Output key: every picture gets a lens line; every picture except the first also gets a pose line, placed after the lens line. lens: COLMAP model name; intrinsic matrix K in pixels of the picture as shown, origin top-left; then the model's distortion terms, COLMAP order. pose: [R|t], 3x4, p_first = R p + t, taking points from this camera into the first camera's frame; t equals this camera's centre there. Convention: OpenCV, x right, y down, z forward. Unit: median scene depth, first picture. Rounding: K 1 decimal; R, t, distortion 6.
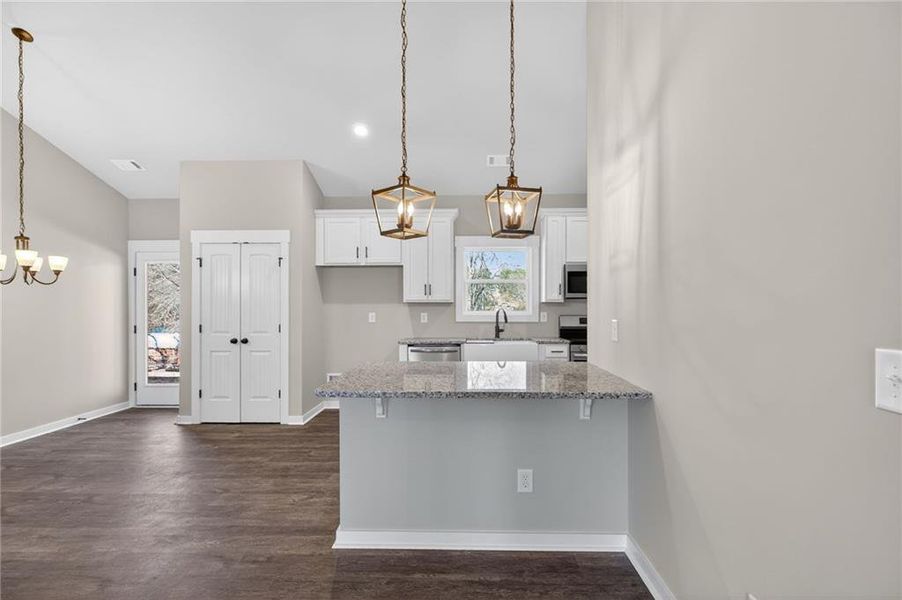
lens RADIAL K [[412.9, 0, 457.9], [0, 412.9, 301.1], [0, 0, 1]] dist [-0.001106, -0.000059]
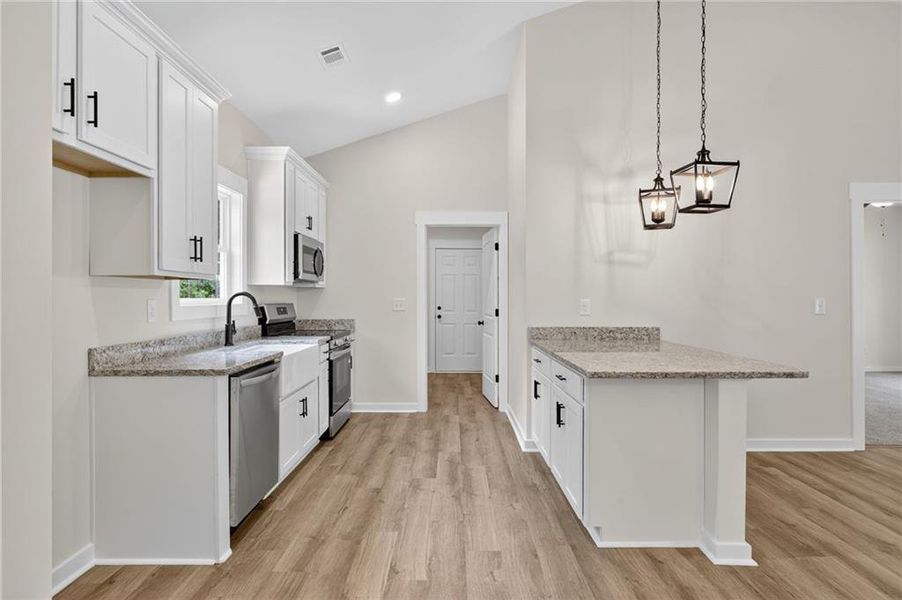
lens RADIAL K [[482.5, 0, 445.6], [0, 482.5, 300.8], [0, 0, 1]] dist [0.002988, 0.000433]
pose [[-0.000095, -0.002315, 0.999997, -0.601445], [-0.010346, 0.999944, 0.002314, 0.024020], [-0.999946, -0.010346, -0.000119, 0.750664]]
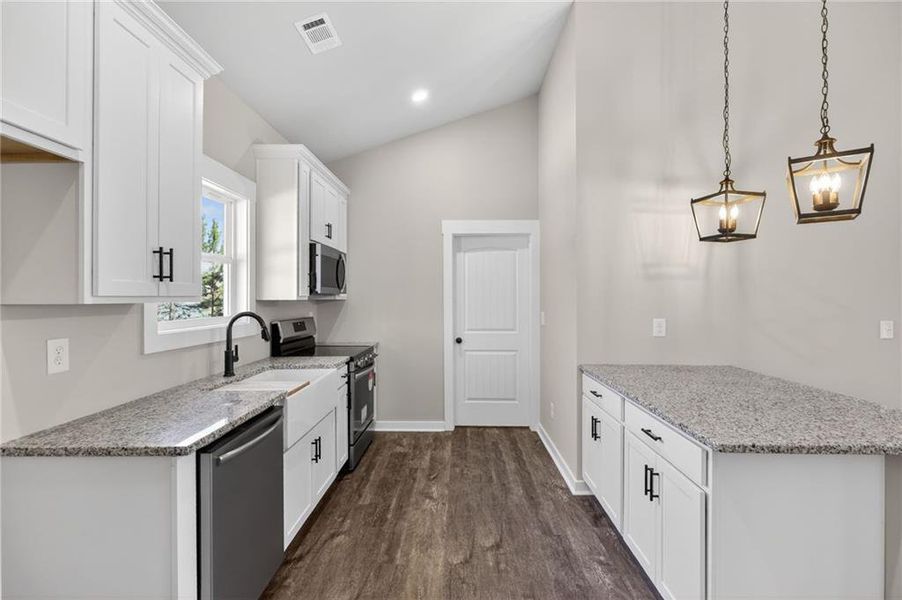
lens RADIAL K [[412.9, 0, 457.9], [0, 412.9, 301.1], [0, 0, 1]] dist [-0.001106, -0.000059]
pose [[-0.006606, -0.006056, 0.999960, -0.409028], [-0.012946, 0.999898, 0.005970, -0.003983], [-0.999894, -0.012906, -0.006684, 0.787799]]
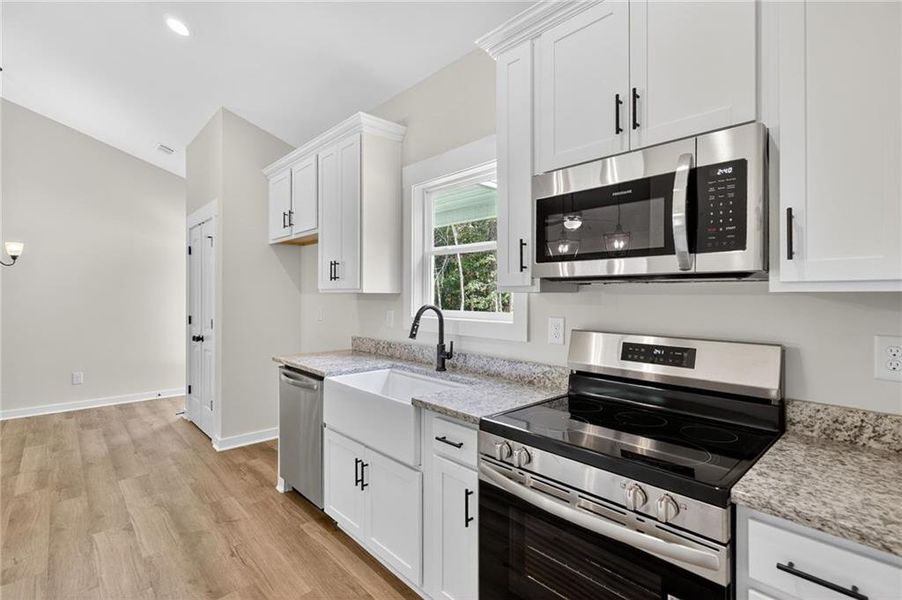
lens RADIAL K [[424.2, 0, 453.5], [0, 424.2, 292.7], [0, 0, 1]] dist [0.001575, 0.000125]
pose [[0.691069, 0.001681, -0.722787, 0.470925], [0.000589, 0.999996, 0.002888, 0.001270], [0.722789, -0.002422, 0.691065, 0.728651]]
